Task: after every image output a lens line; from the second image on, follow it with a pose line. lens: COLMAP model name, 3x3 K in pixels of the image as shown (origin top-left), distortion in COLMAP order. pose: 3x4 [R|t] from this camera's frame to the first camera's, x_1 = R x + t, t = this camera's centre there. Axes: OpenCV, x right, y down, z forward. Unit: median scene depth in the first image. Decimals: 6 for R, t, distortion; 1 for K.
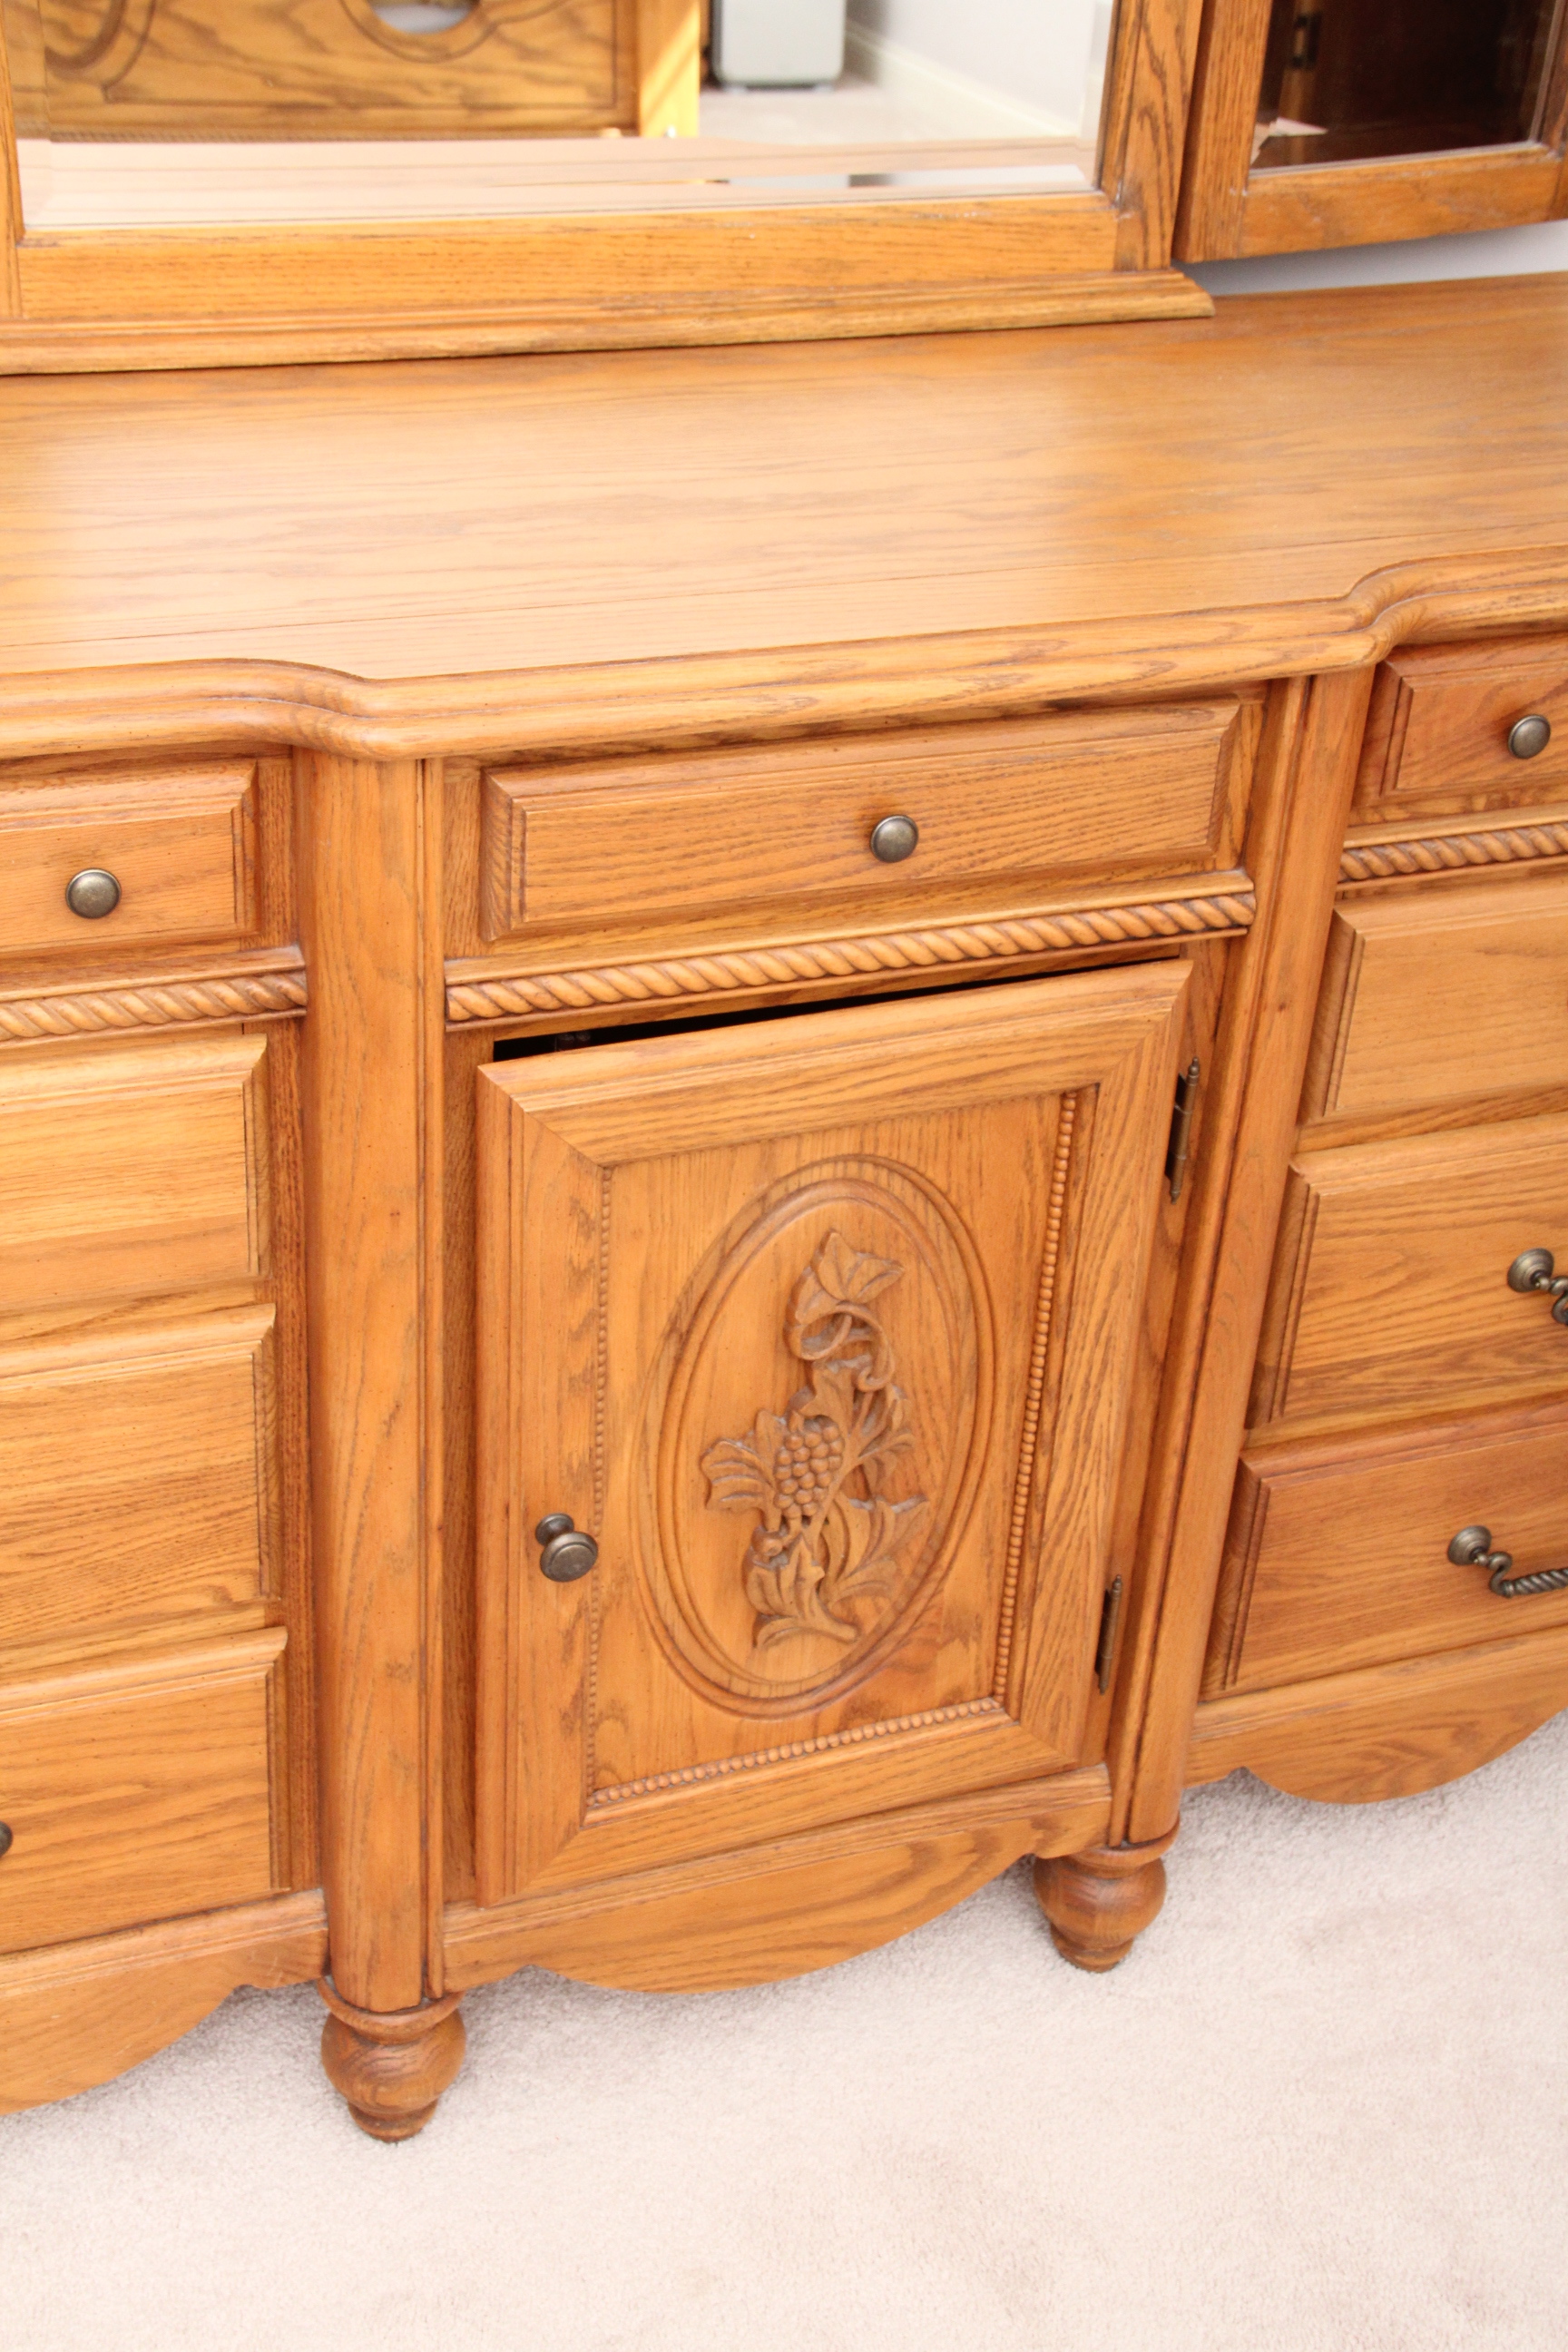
lens RADIAL K [[3137.7, 0, 776.0], [0, 3137.7, 1230.9], [0, 0, 1]] dist [0.002776, 0.410054]
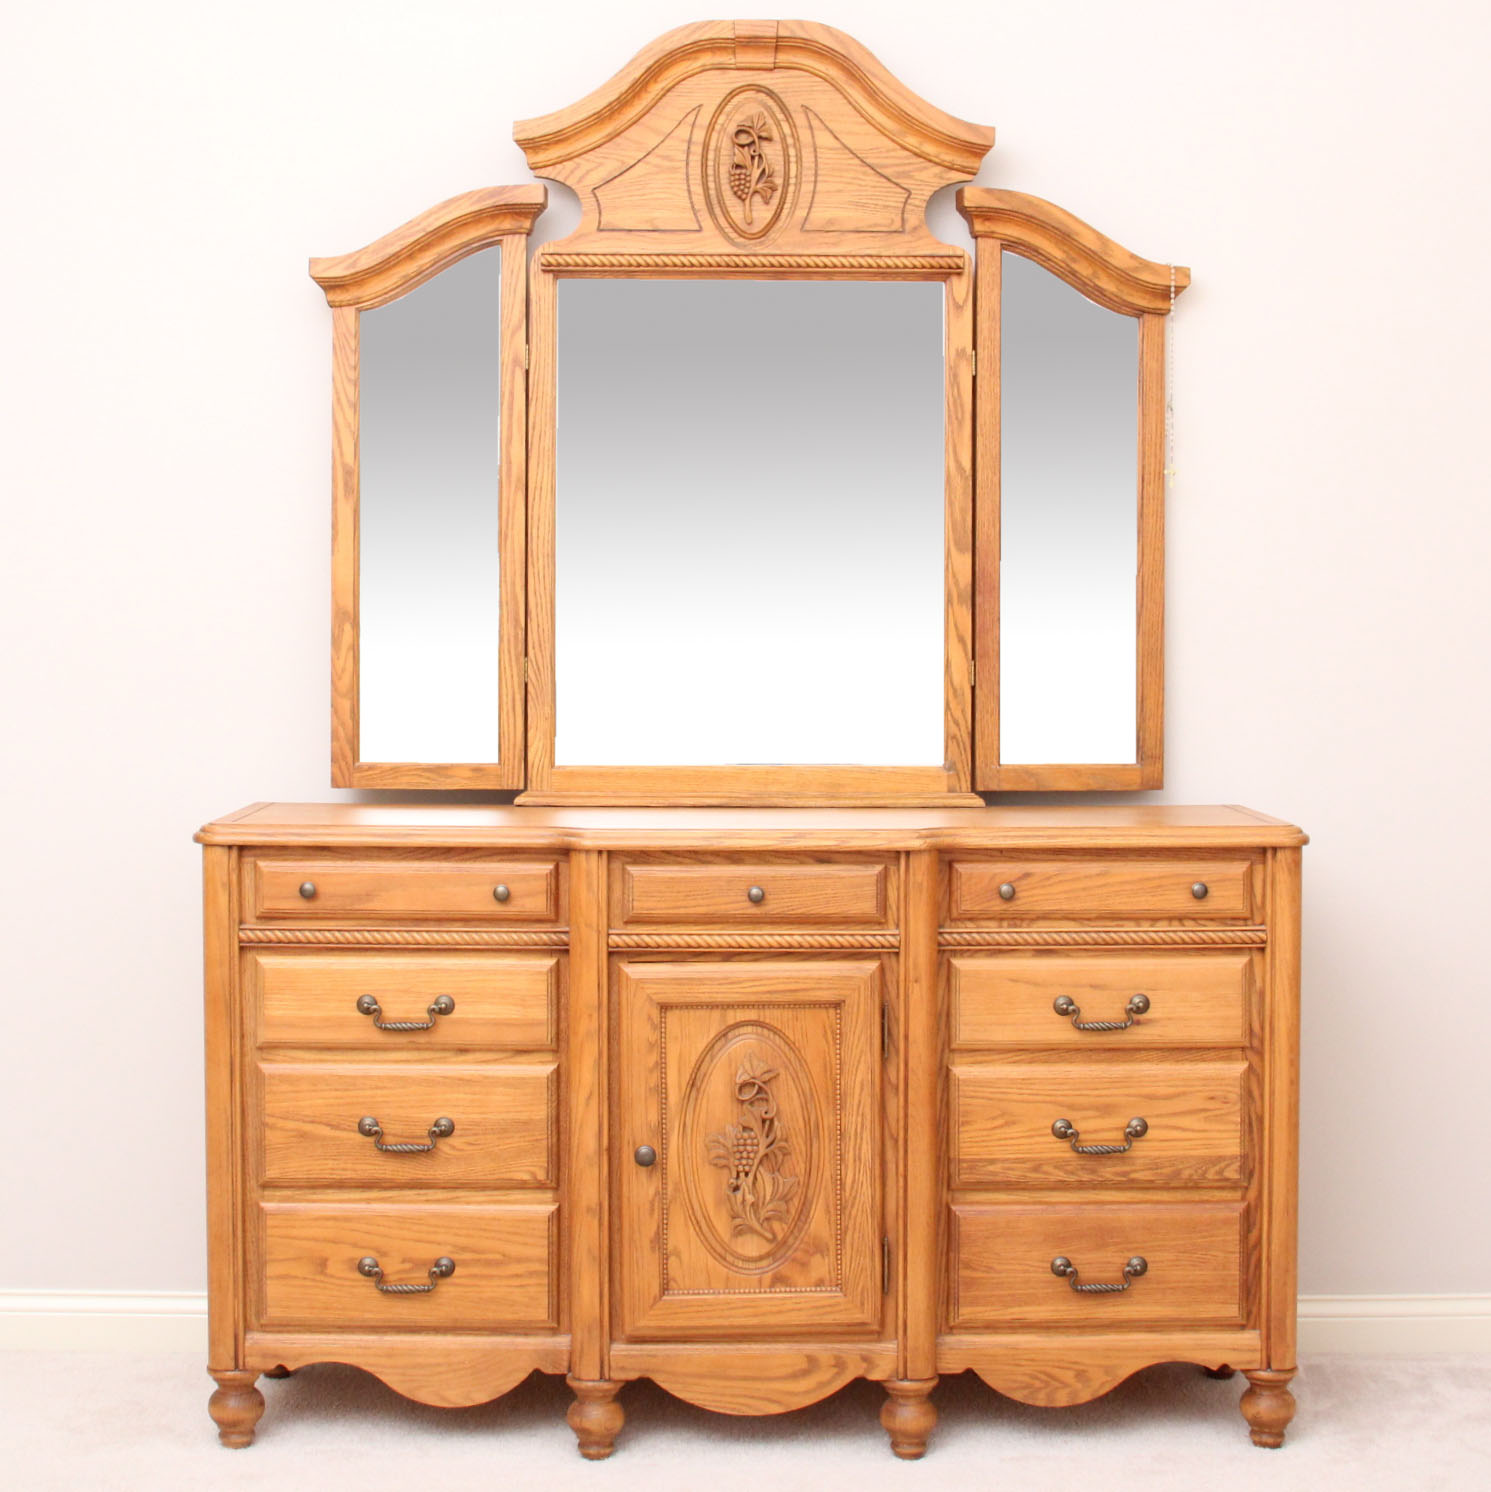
lens RADIAL K [[2605.8, 0, 745.5], [0, 2605.8, 746.0], [0, 0, 1]] dist [-0.097154, -0.011276]
pose [[0.942612, -0.040608, -0.331413, 0.780178], [-0.133423, 0.864074, -0.485361, 0.876728], [0.306074, 0.501725, 0.809068, -1.007517]]
